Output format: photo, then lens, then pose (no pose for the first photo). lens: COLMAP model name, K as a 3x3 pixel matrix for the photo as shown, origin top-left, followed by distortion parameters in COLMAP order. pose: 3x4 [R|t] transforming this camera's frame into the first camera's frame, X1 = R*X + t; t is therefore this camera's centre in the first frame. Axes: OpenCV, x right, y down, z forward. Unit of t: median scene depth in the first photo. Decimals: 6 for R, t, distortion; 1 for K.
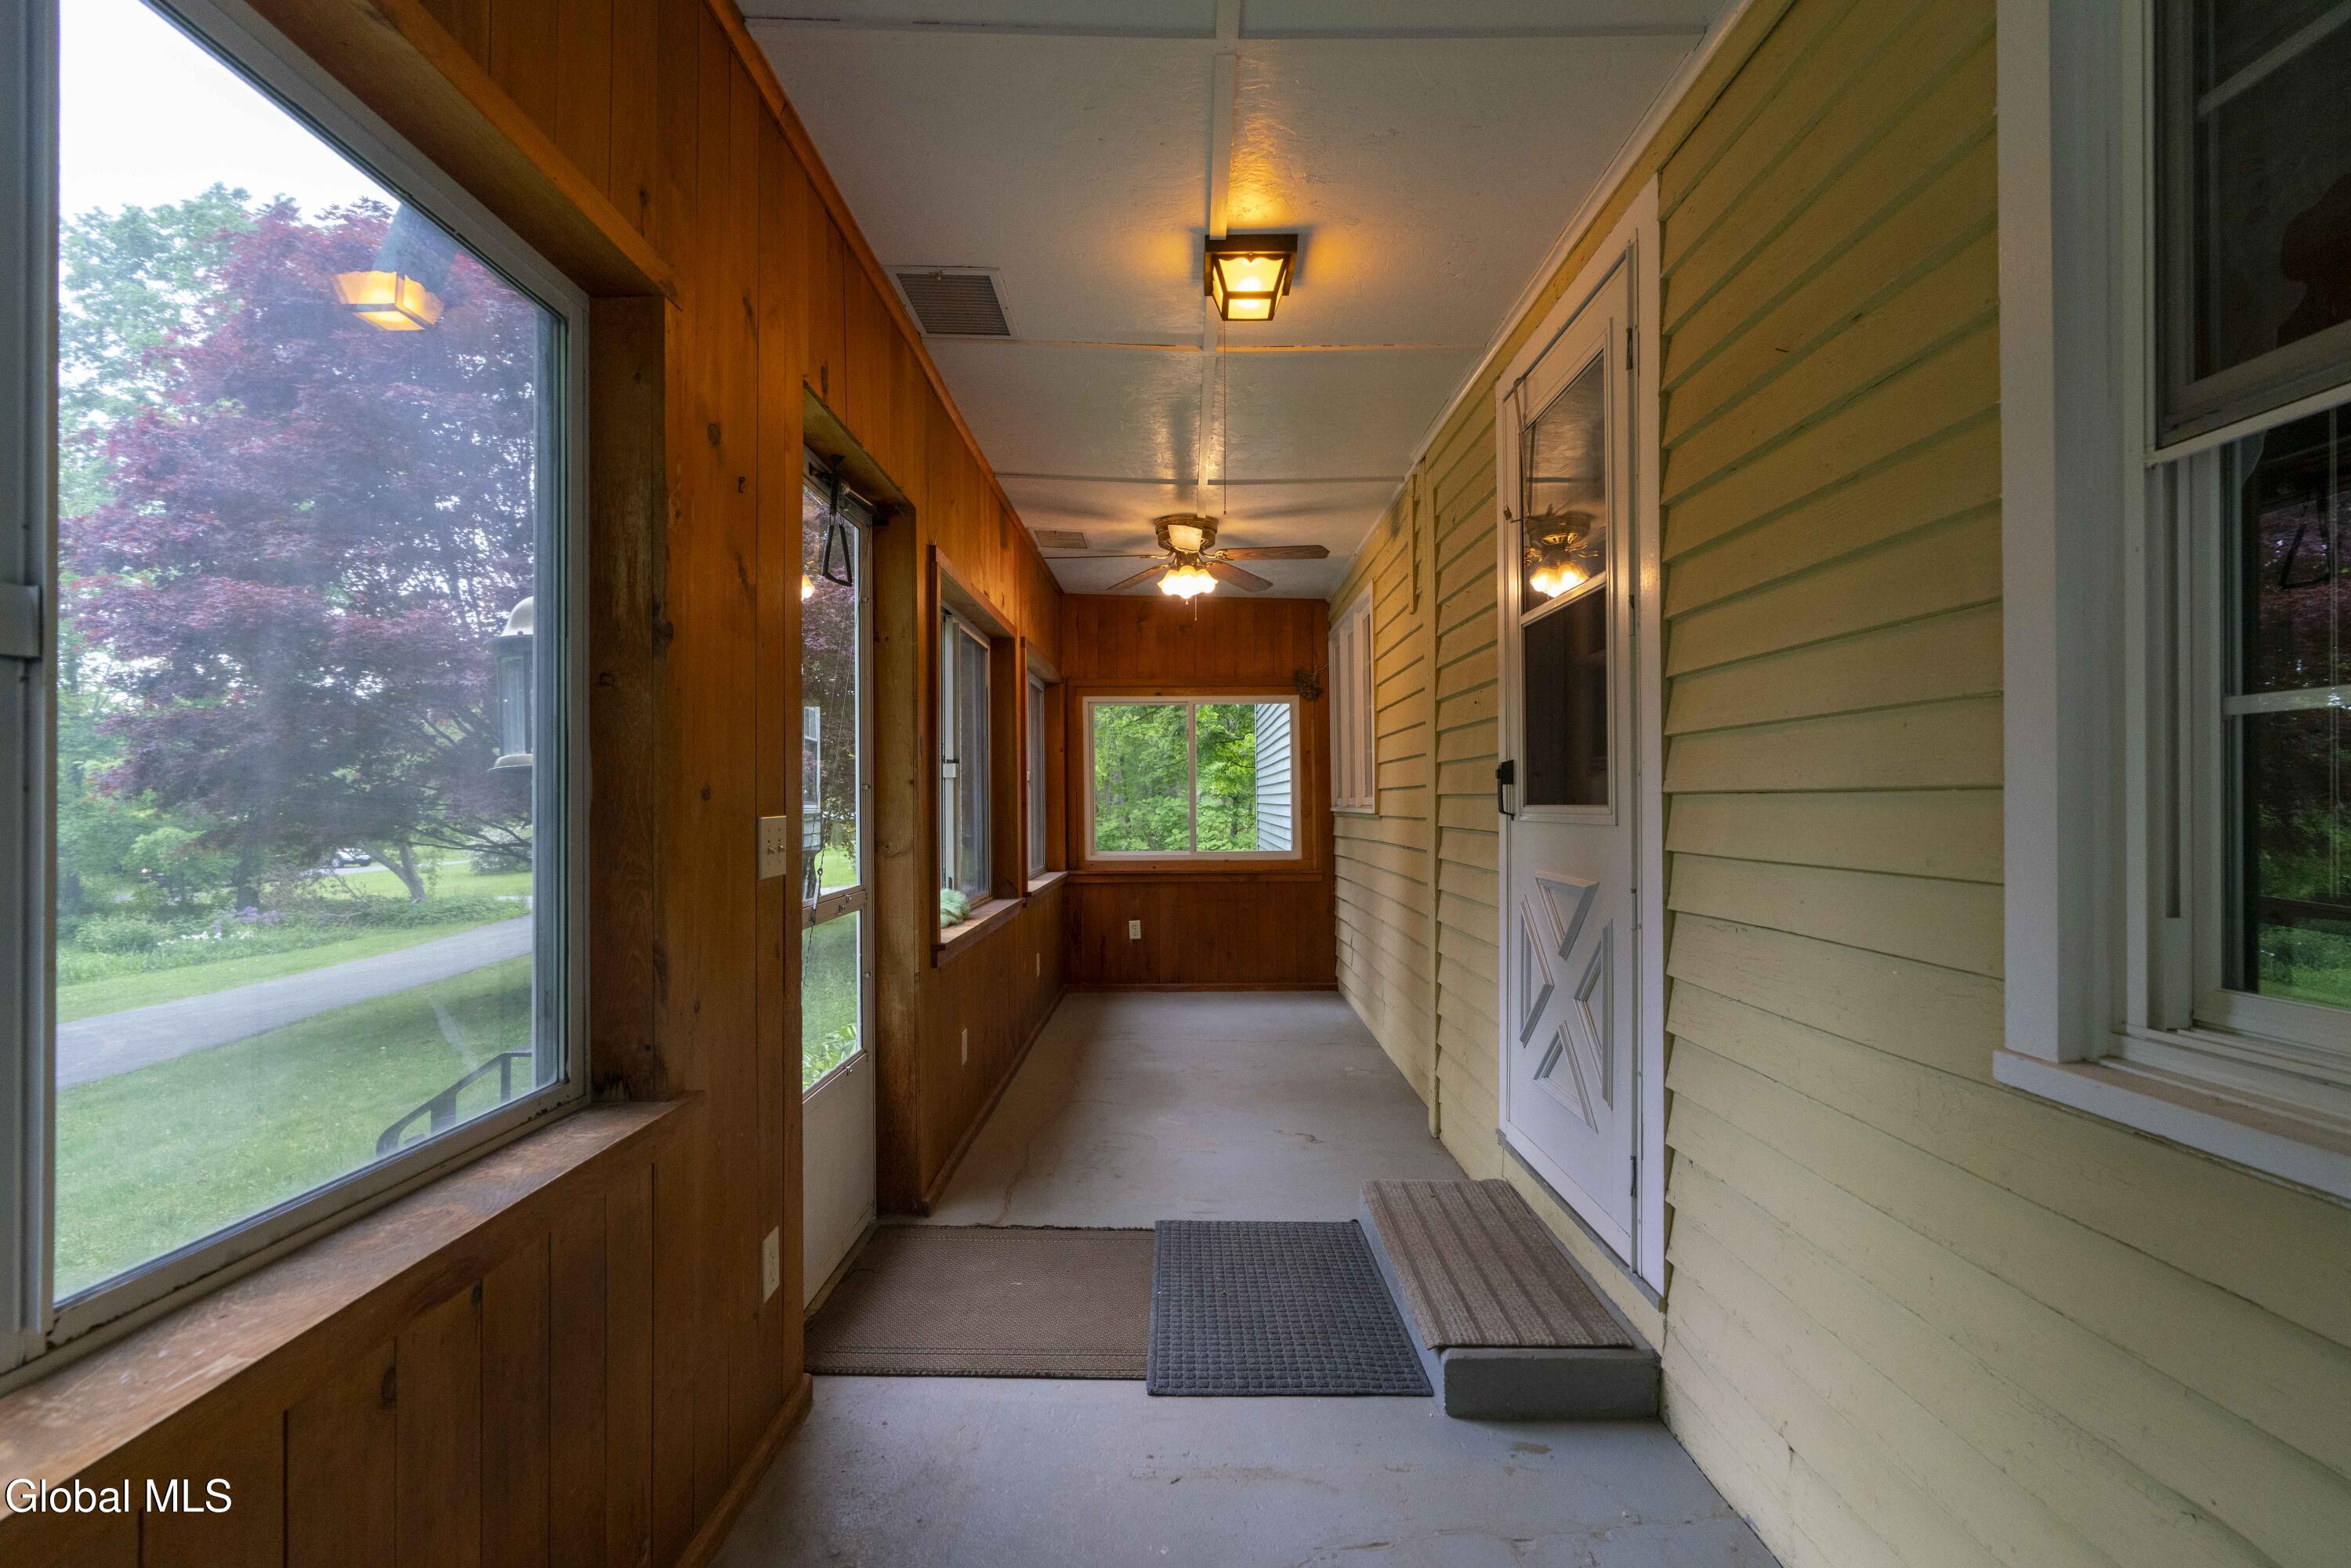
lens RADIAL K [[1044.4, 0, 1176.0], [0, 1044.4, 792.3], [0, 0, 1]] dist [-0.007911, 0.003701]
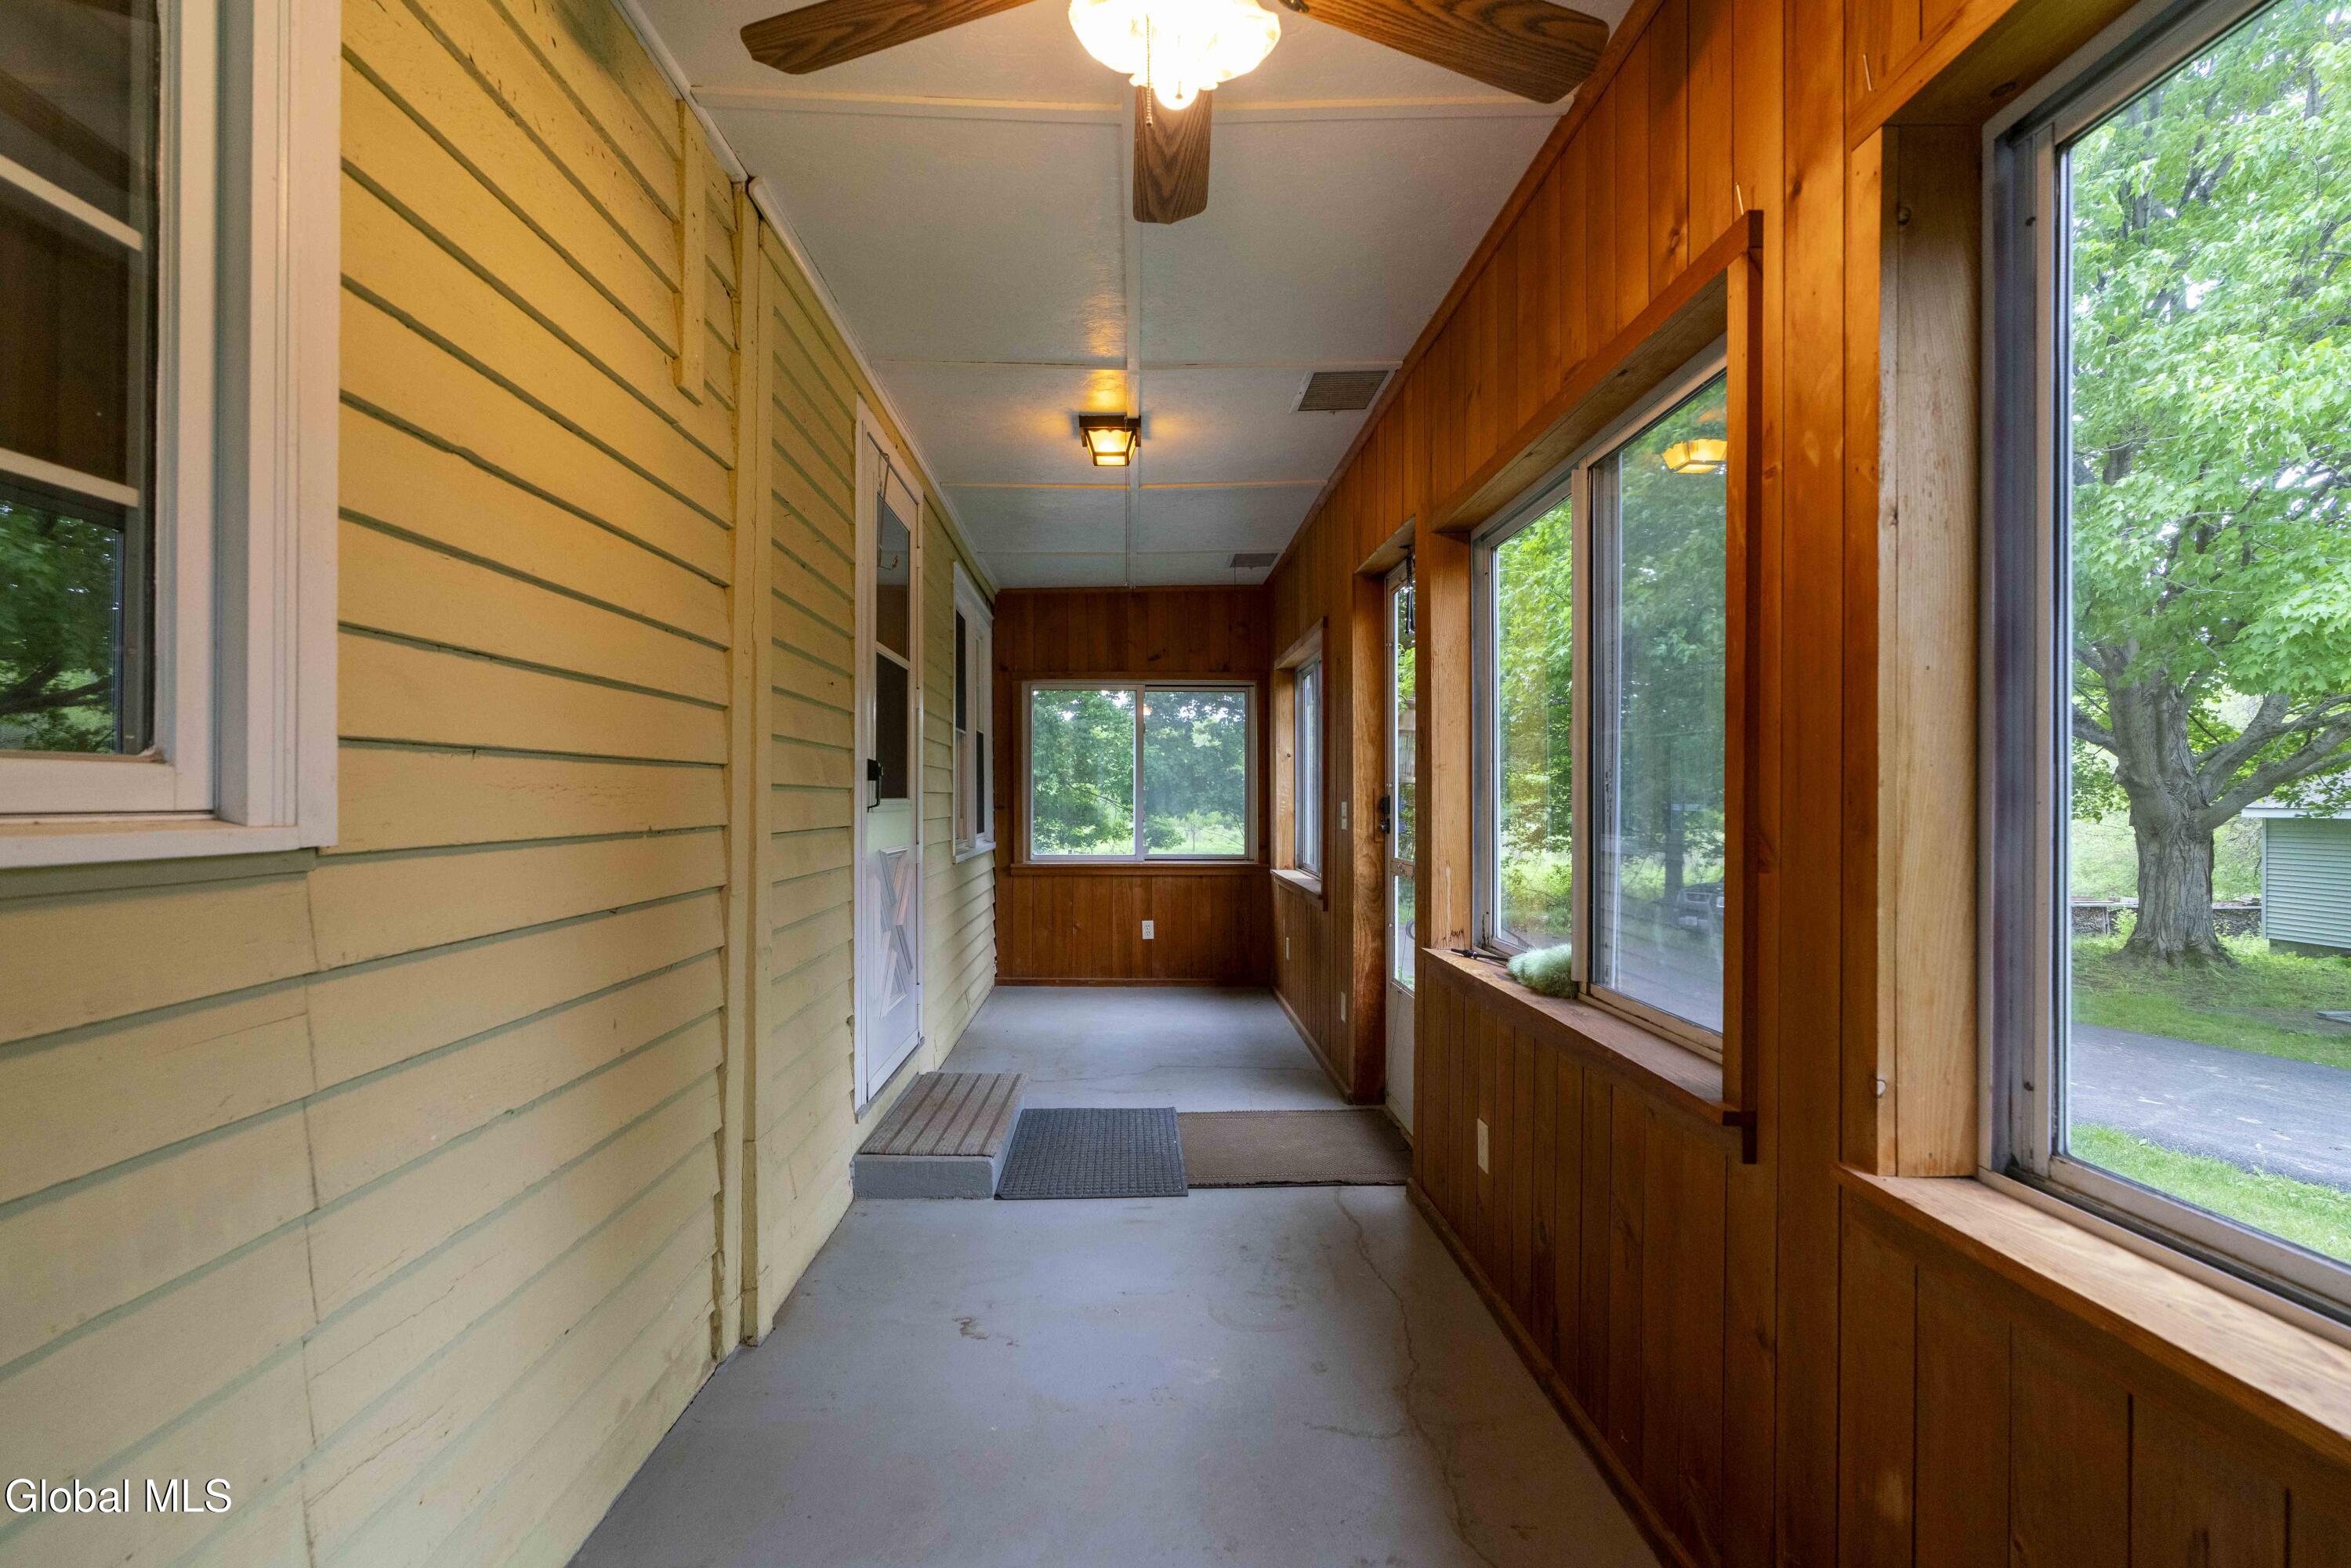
lens RADIAL K [[1044.4, 0, 1177.5], [0, 1044.4, 796.9], [0, 0, 1]] dist [-0.007911, 0.003701]
pose [[-0.998868, 0.002244, -0.047525, 0.040540], [0.002808, 0.999926, -0.011818, 0.023317], [0.047495, -0.011938, -0.998800, 2.085901]]
